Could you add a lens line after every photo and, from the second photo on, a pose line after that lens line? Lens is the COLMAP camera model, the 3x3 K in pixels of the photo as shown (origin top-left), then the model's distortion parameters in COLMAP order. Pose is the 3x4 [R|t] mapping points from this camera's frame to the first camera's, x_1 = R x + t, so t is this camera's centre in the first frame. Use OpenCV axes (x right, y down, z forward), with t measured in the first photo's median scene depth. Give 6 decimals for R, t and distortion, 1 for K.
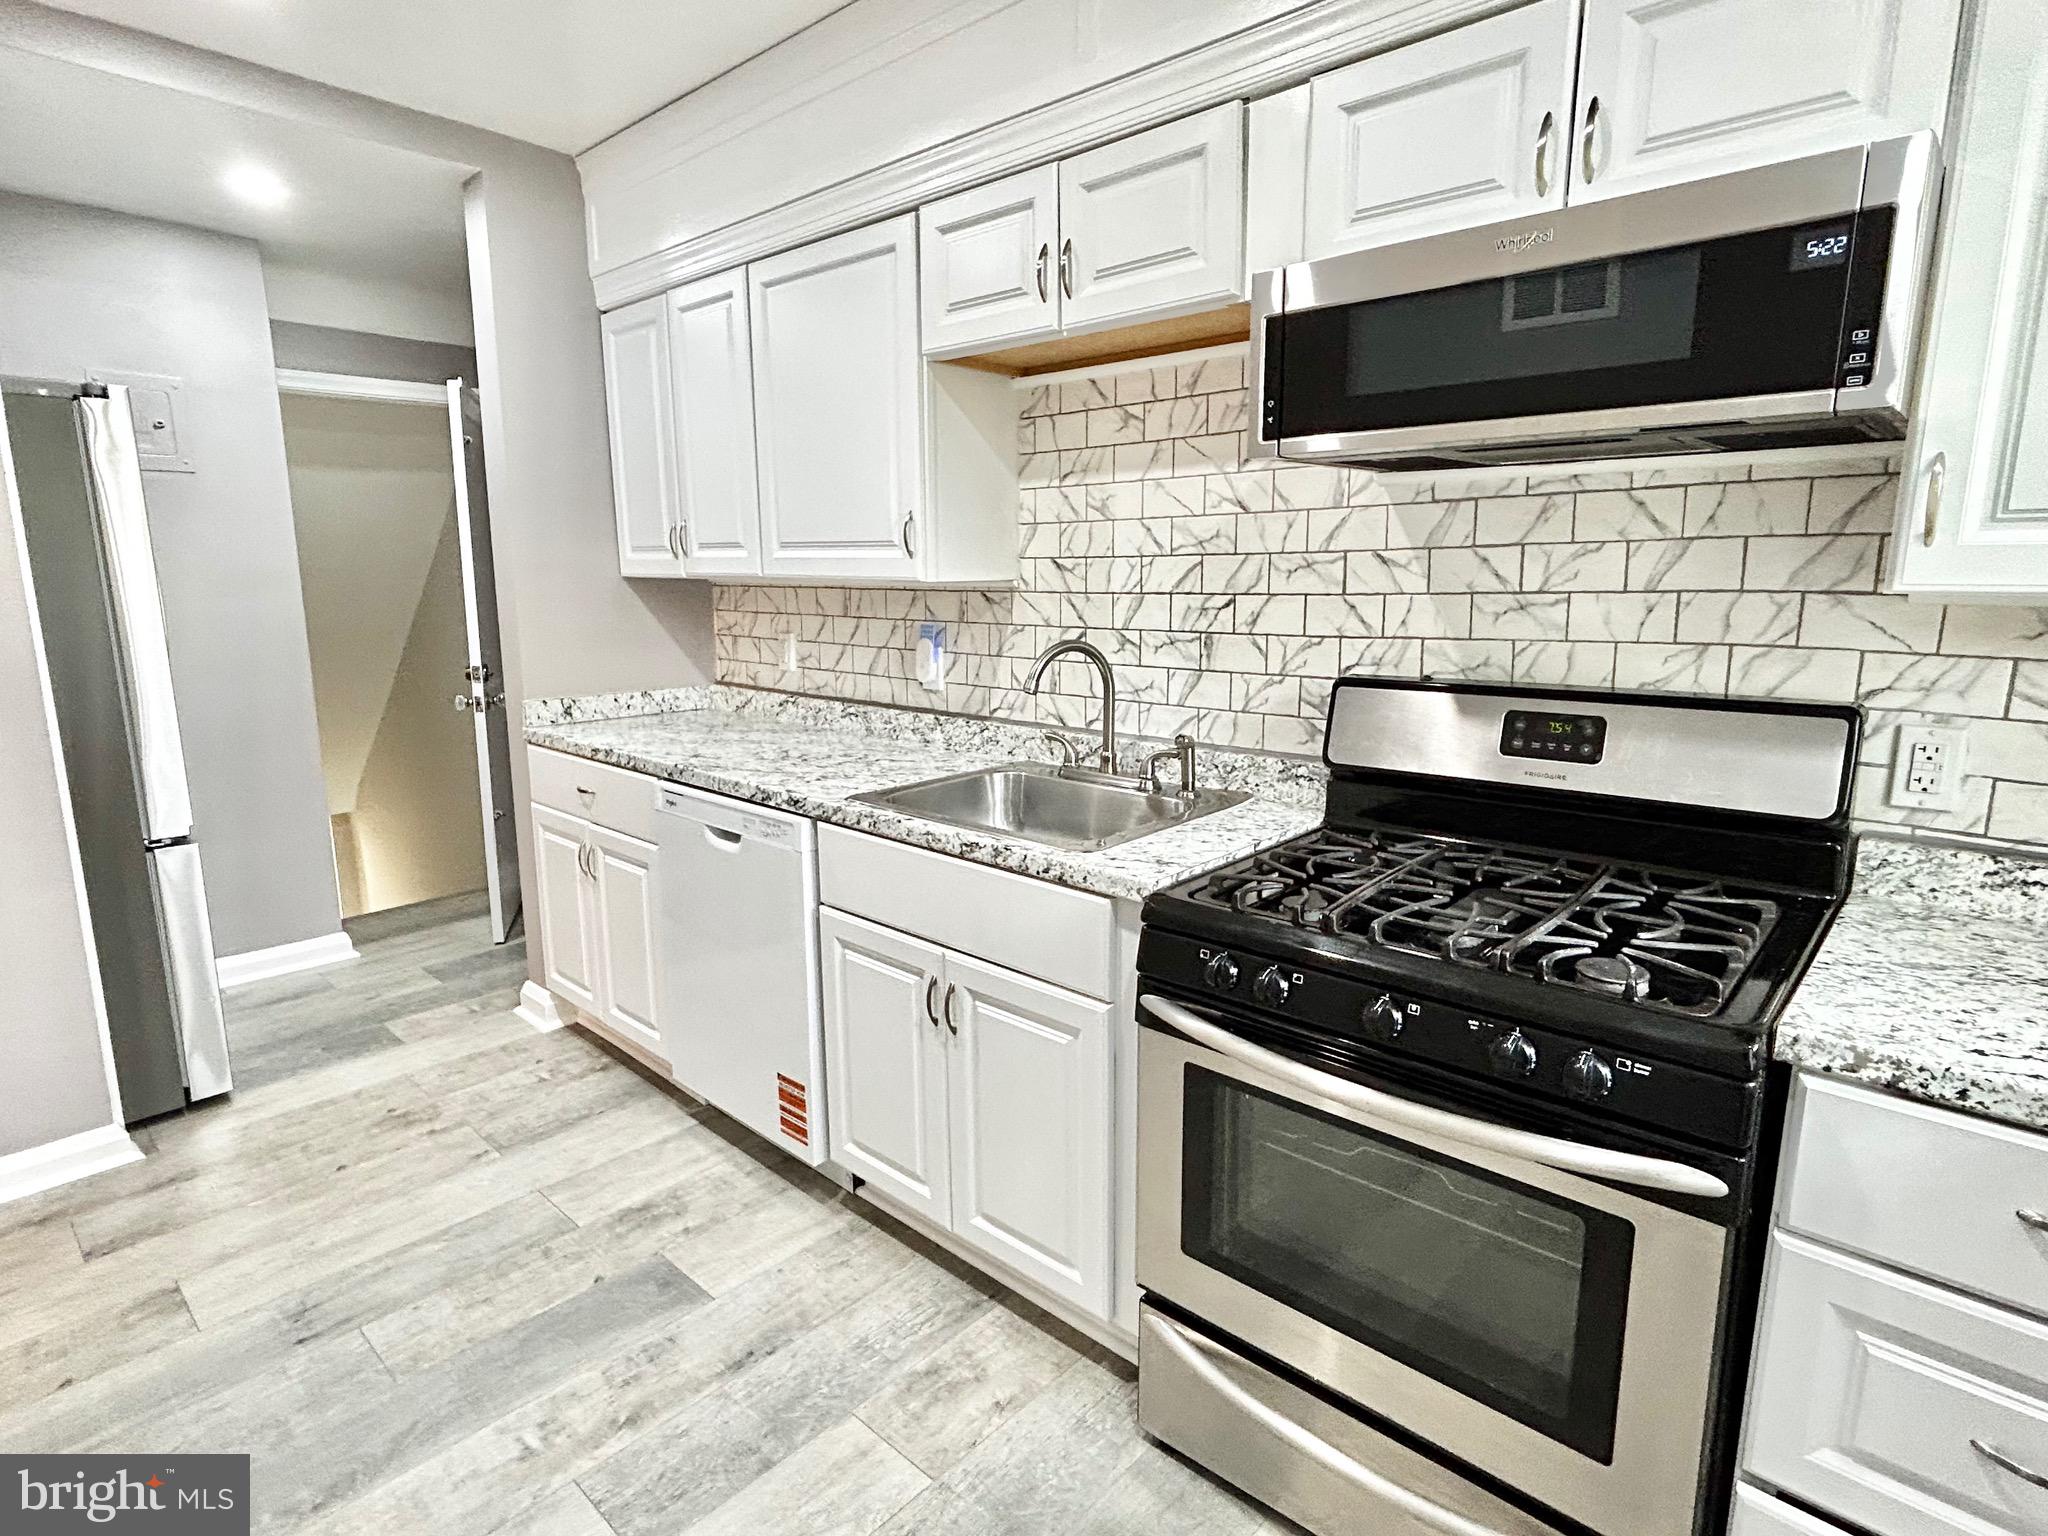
lens RADIAL K [[1058.3, 0, 1027.2], [0, 1058.3, 763.8], [0, 0, 1]] dist [-0.006945, 0.001993]
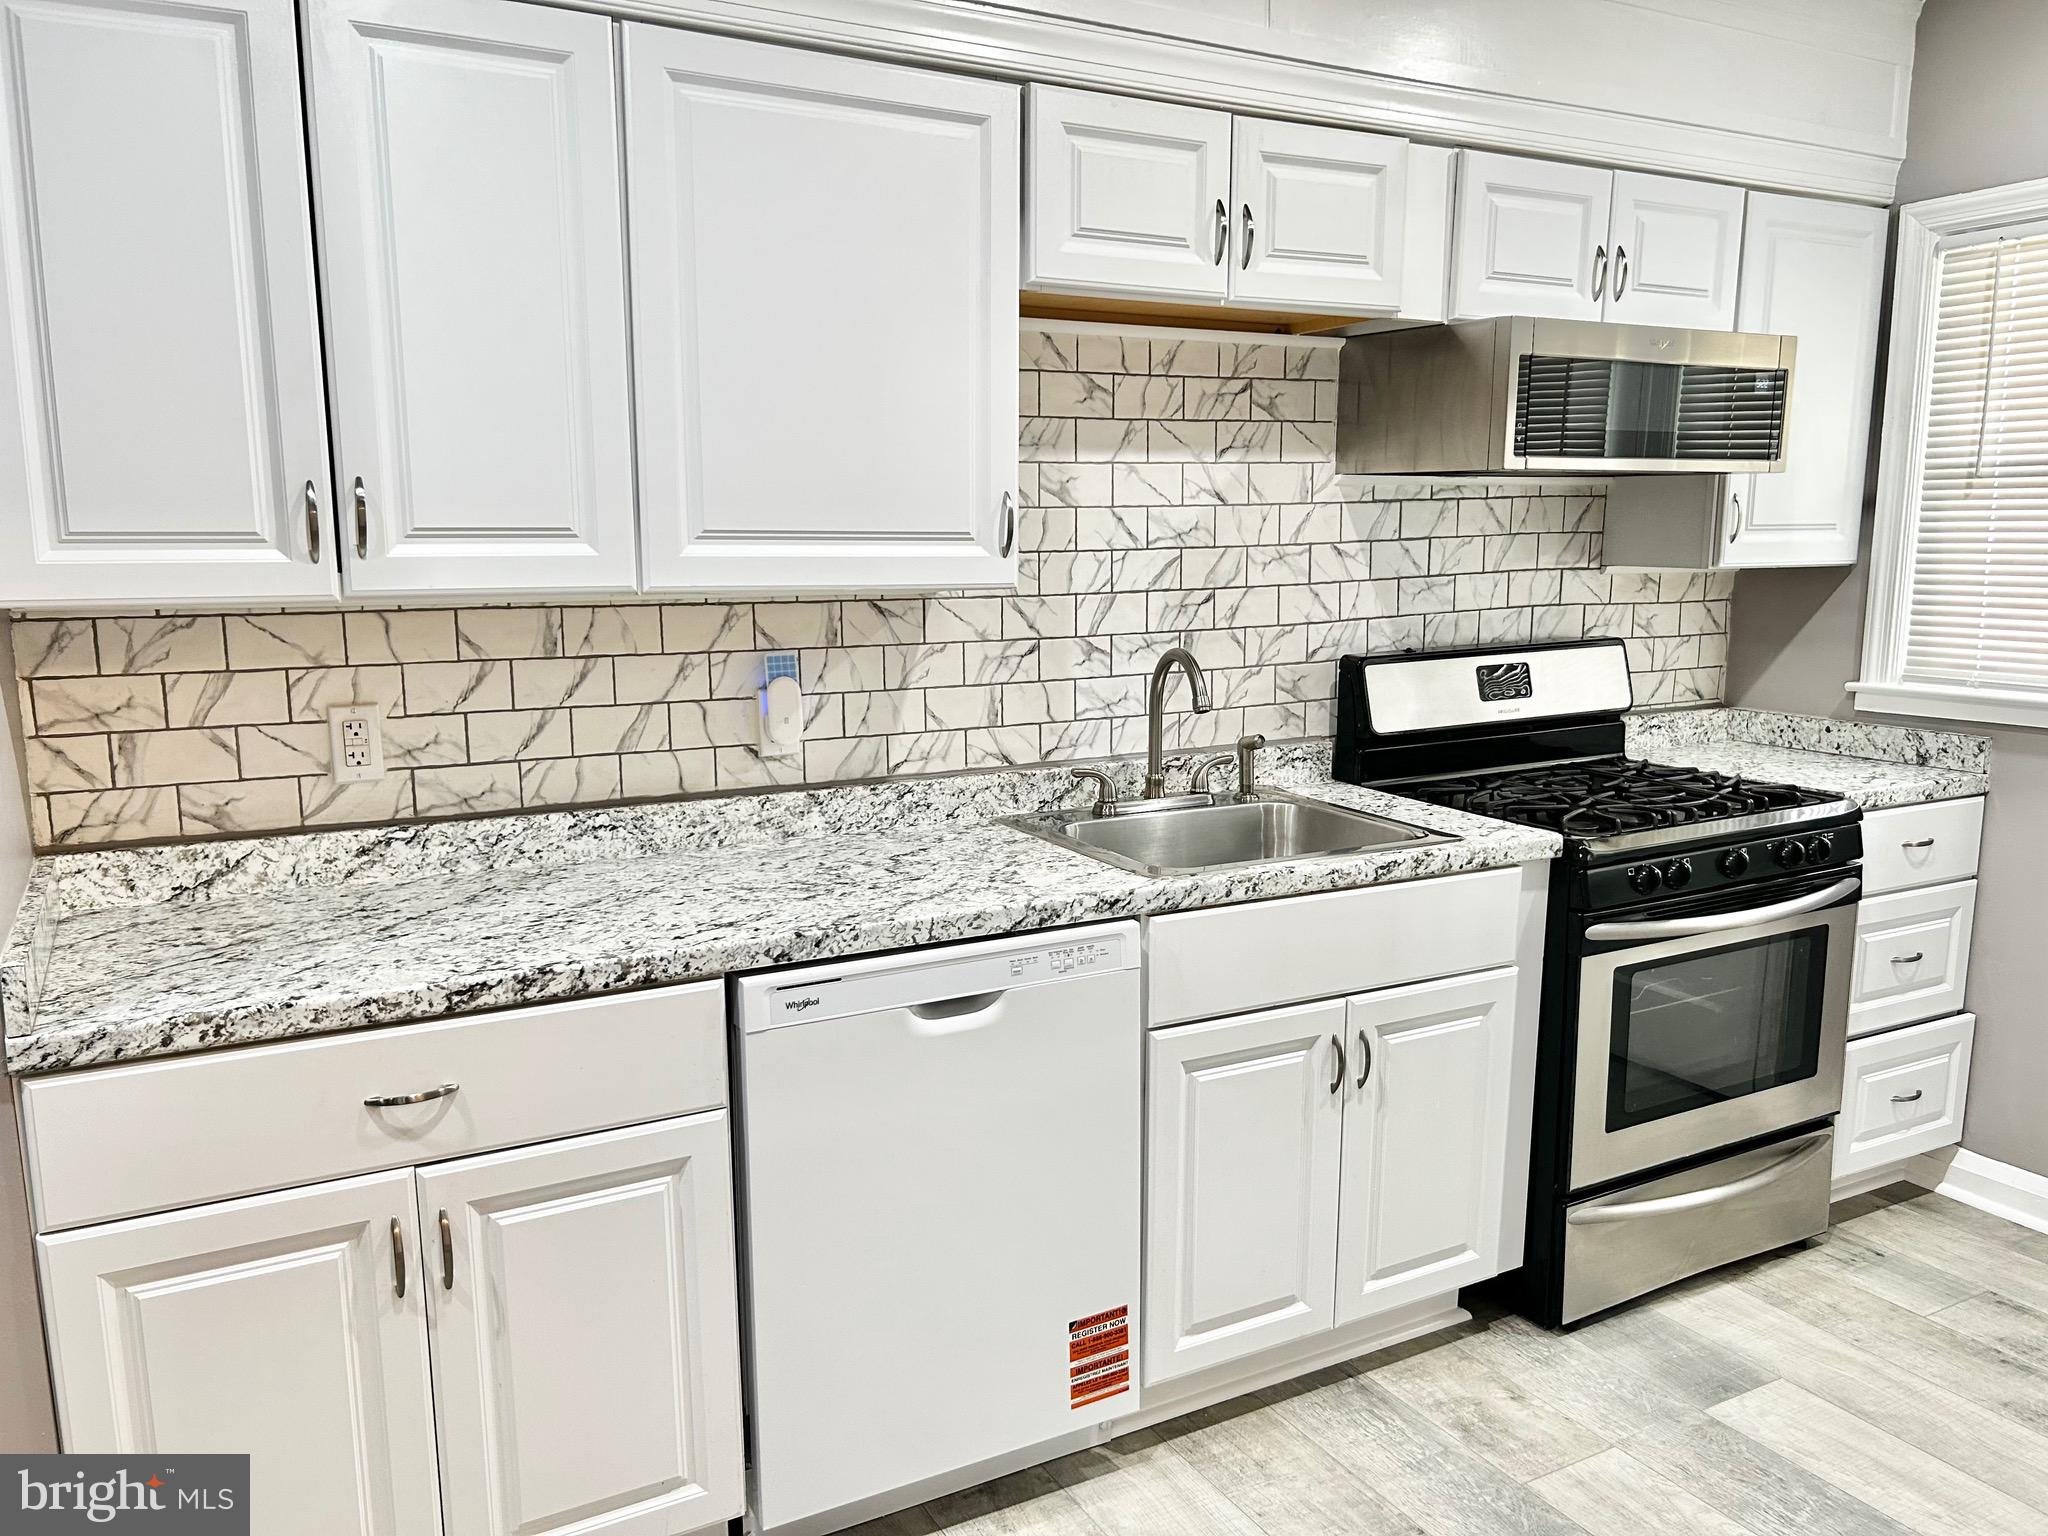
lens RADIAL K [[1548.5, 0, 1021.7], [0, 1548.5, 786.7], [0, 0, 1]] dist [0.059101, -0.063624]
pose [[0.327093, -0.156910, 0.931874, -1.170993], [0.175680, 0.979025, 0.103185, -0.155346], [-0.928519, 0.129961, 0.347798, 0.673859]]
